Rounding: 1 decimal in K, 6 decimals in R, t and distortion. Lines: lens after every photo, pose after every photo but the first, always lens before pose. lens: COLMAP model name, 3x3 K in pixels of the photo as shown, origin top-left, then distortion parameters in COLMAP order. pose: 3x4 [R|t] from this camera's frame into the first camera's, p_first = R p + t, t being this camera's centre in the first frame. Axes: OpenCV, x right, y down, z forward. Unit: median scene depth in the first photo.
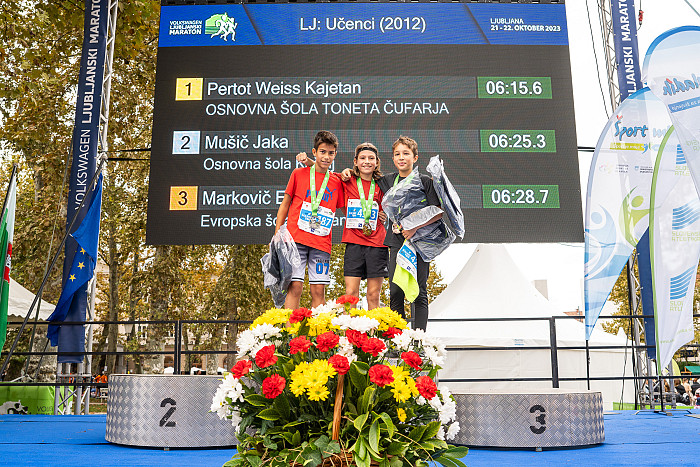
lens RADIAL K [[731.0, 0, 350.0], [0, 731.0, 233.5], [0, 0, 1]] dist [-0.071410, 0.011124]
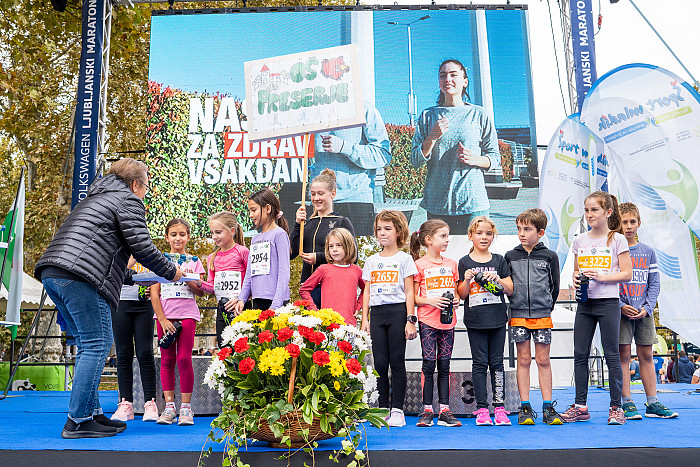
lens RADIAL K [[753.7, 0, 331.9], [0, 753.7, 245.8], [0, 0, 1]] dist [-0.058329, -0.009610]
pose [[0.999855, -0.004942, -0.016303, 0.049266], [0.005764, 0.998694, 0.050762, -0.056547], [0.016030, -0.050849, 0.998578, -0.261626]]
